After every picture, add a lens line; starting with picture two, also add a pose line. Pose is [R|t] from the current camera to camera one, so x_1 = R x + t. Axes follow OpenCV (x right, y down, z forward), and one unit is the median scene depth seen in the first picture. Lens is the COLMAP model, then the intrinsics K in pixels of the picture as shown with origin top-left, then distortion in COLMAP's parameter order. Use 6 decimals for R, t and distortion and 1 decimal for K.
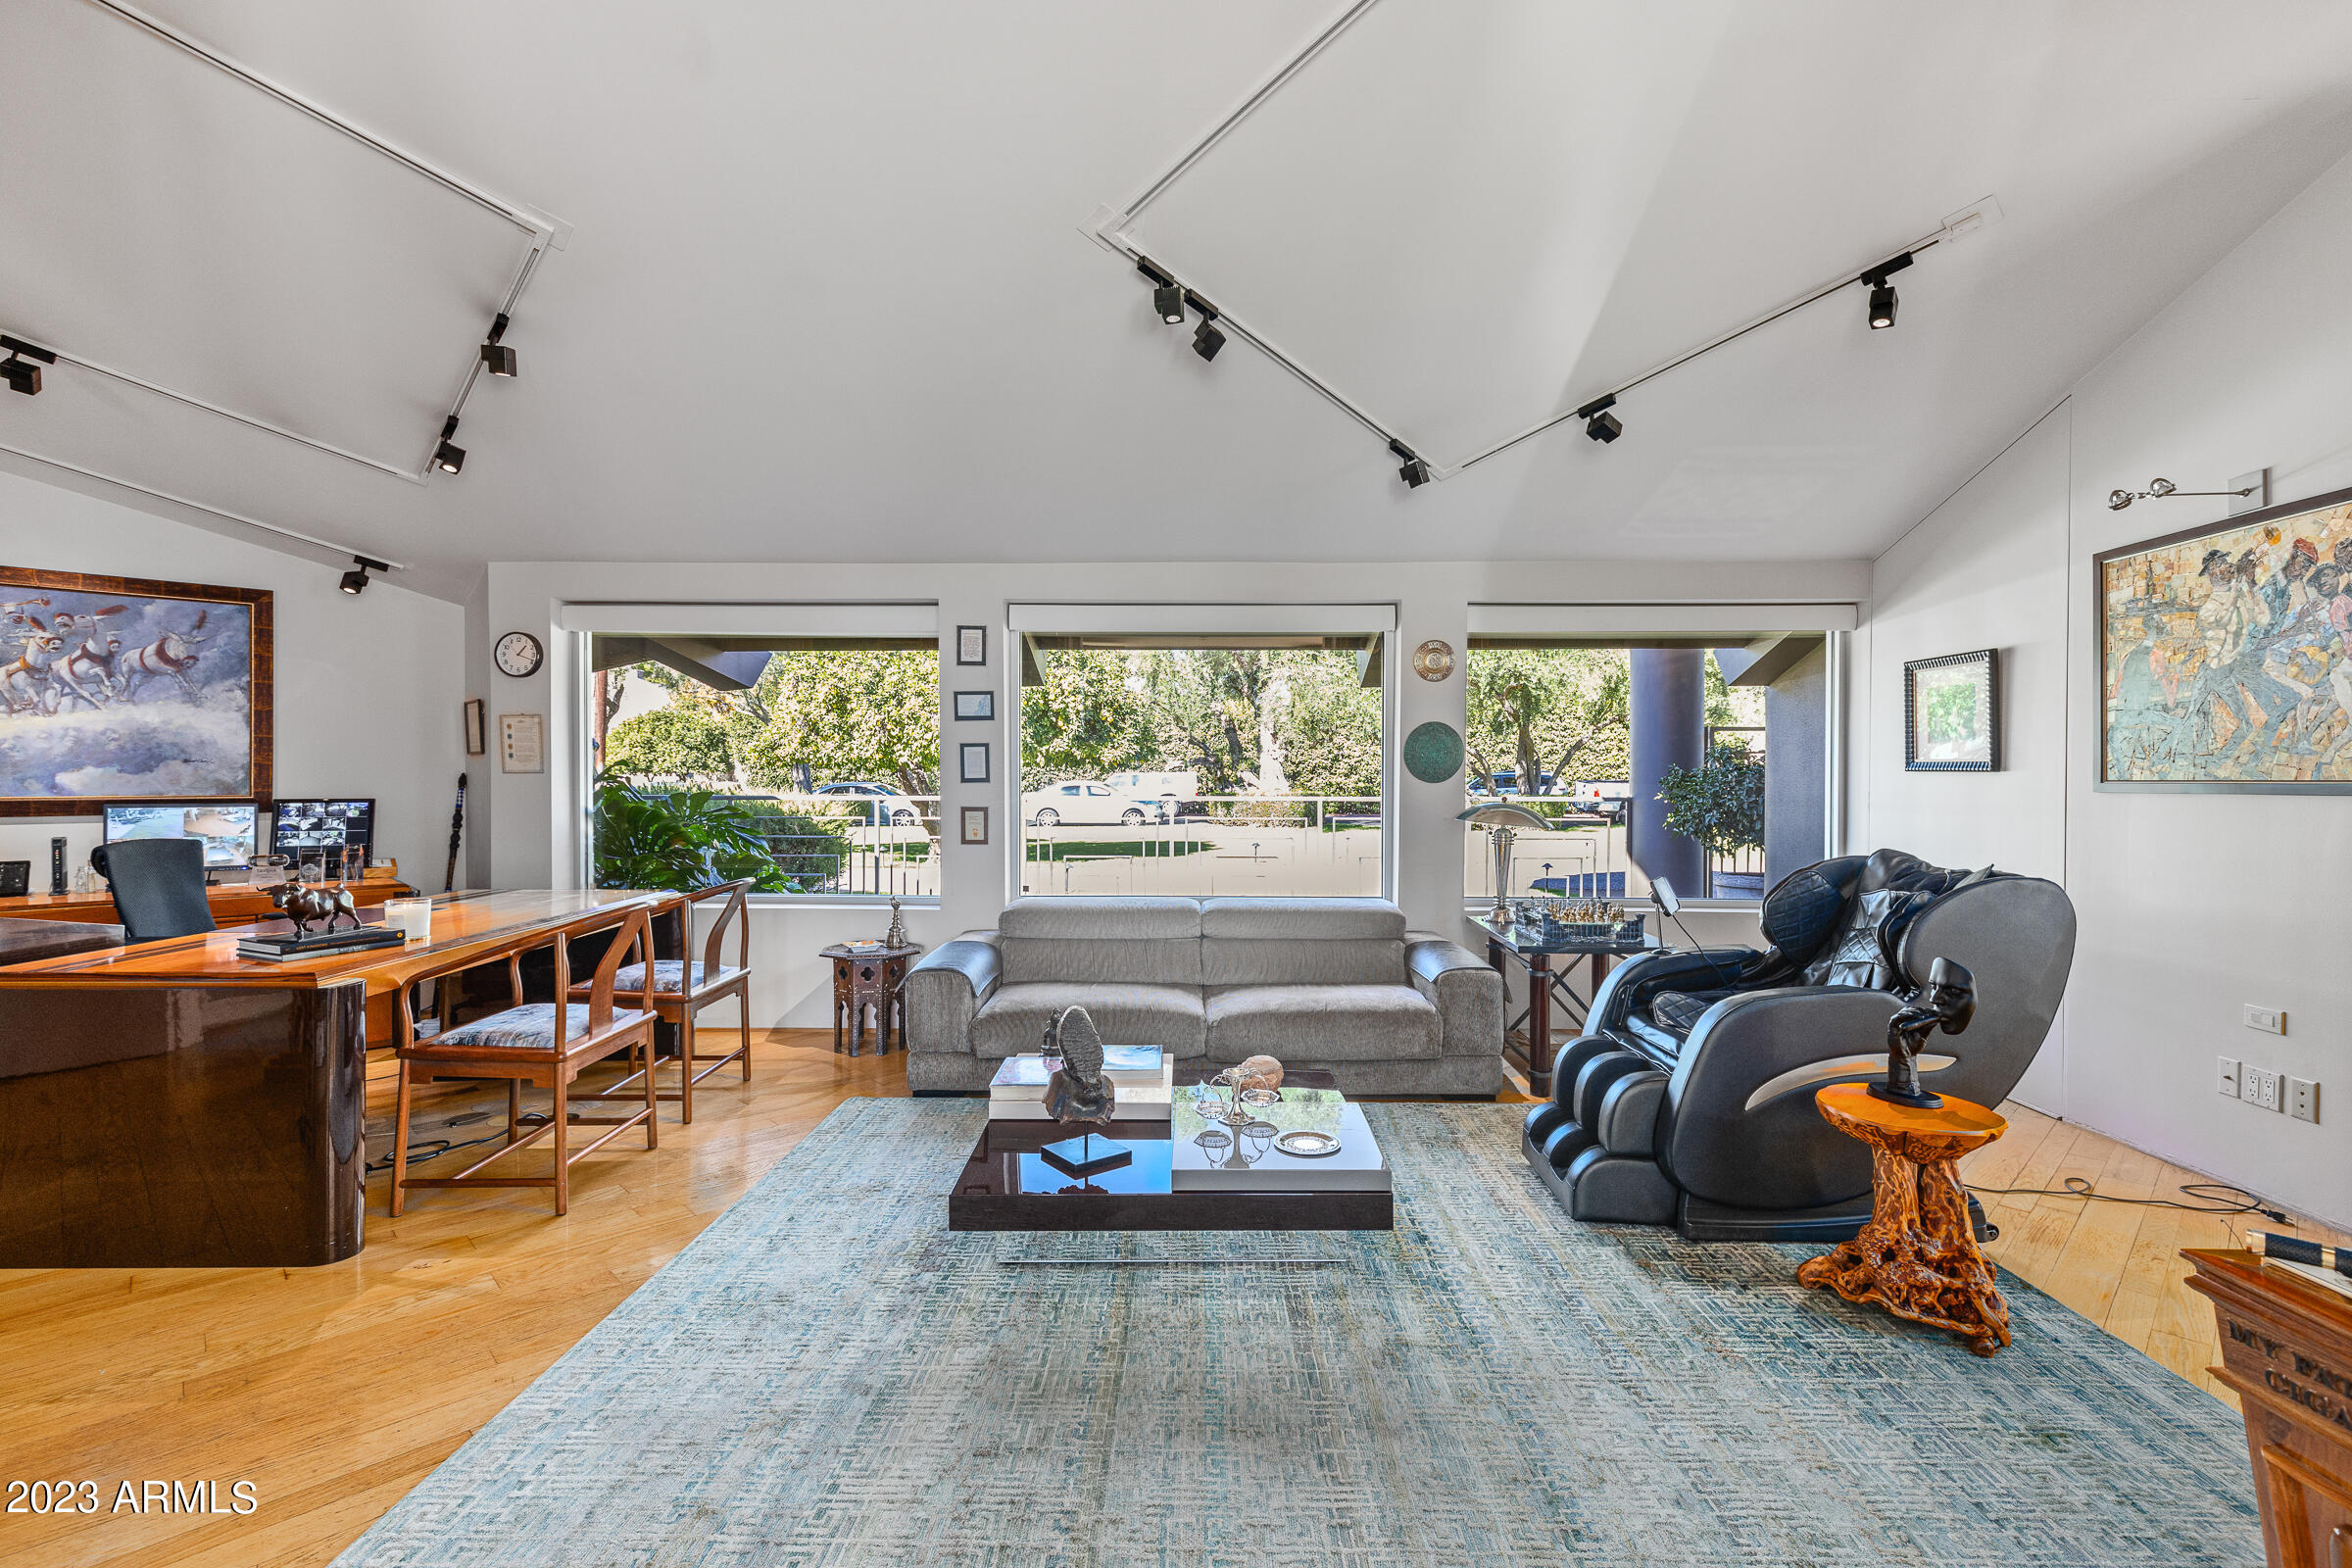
lens RADIAL K [[1067.4, 0, 1167.5], [0, 1067.4, 776.7], [0, 0, 1]] dist [0.001388, 0.000075]
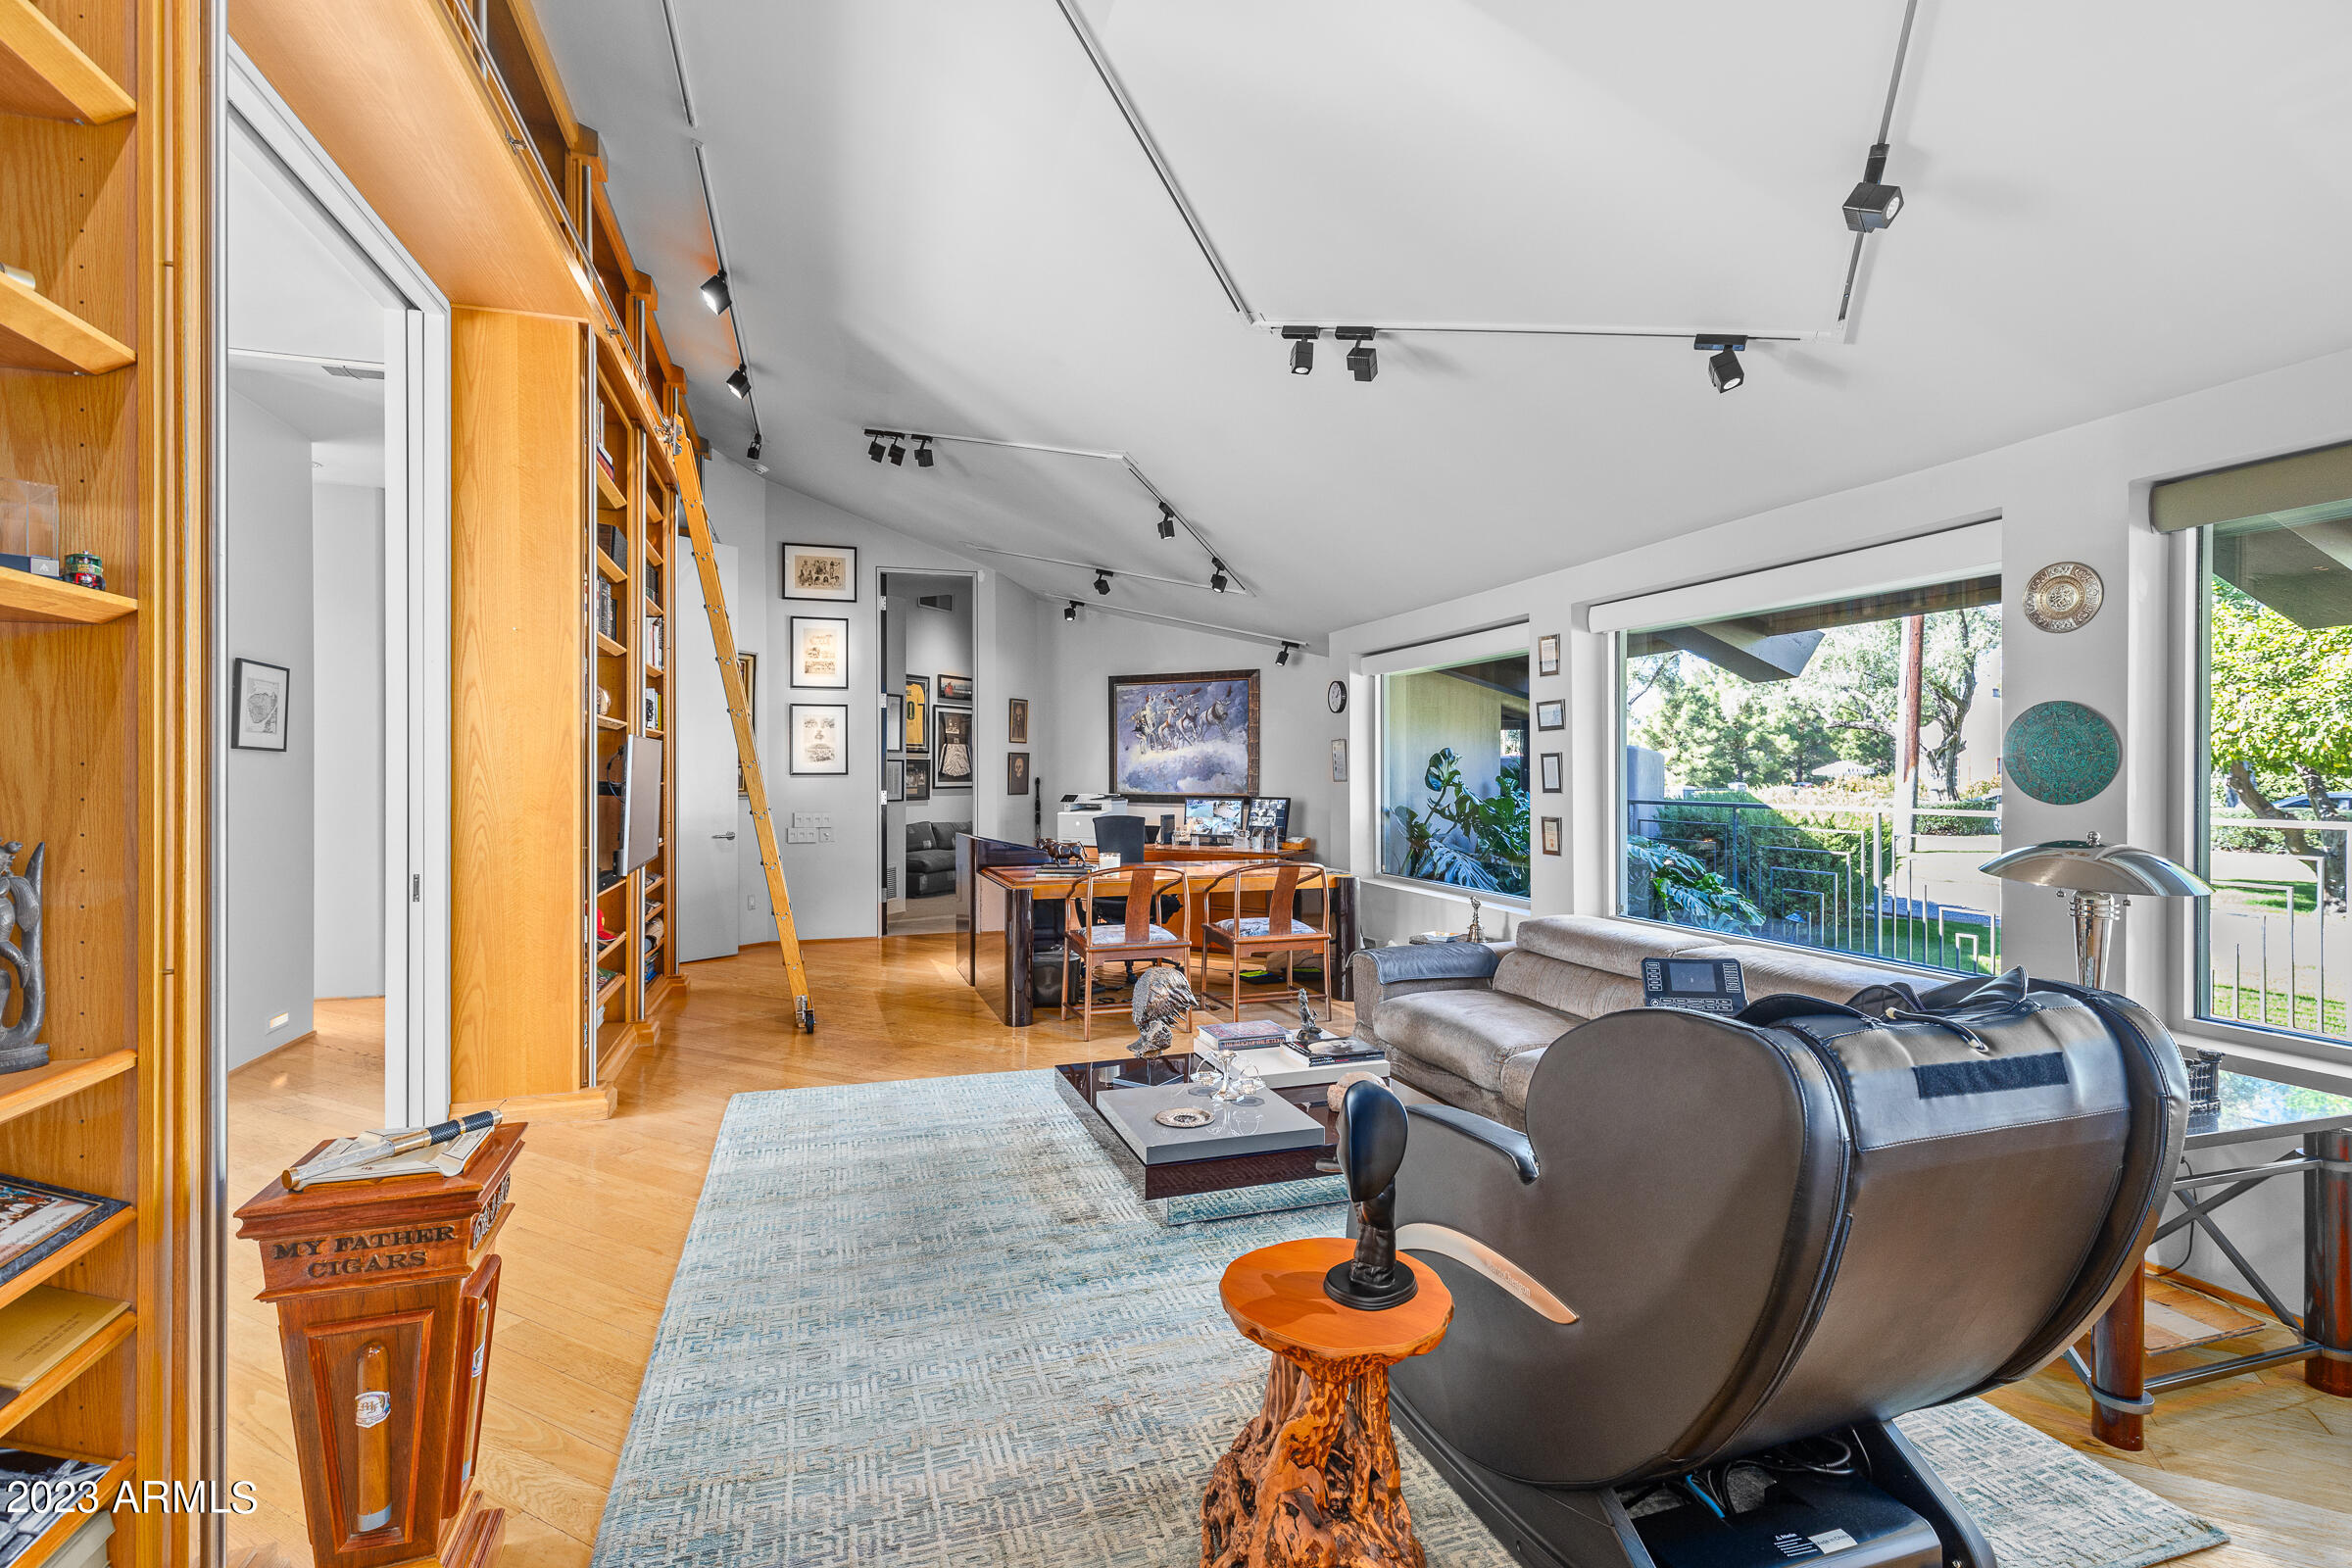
lens RADIAL K [[1067.4, 0, 1164.2], [0, 1067.4, 780.3], [0, 0, 1]] dist [0.001388, 0.000075]
pose [[0.316016, 0.003443, -0.948748, 0.680478], [-0.003679, 0.999990, 0.002403, -0.007891], [0.948747, 0.002731, 0.316026, 0.358271]]
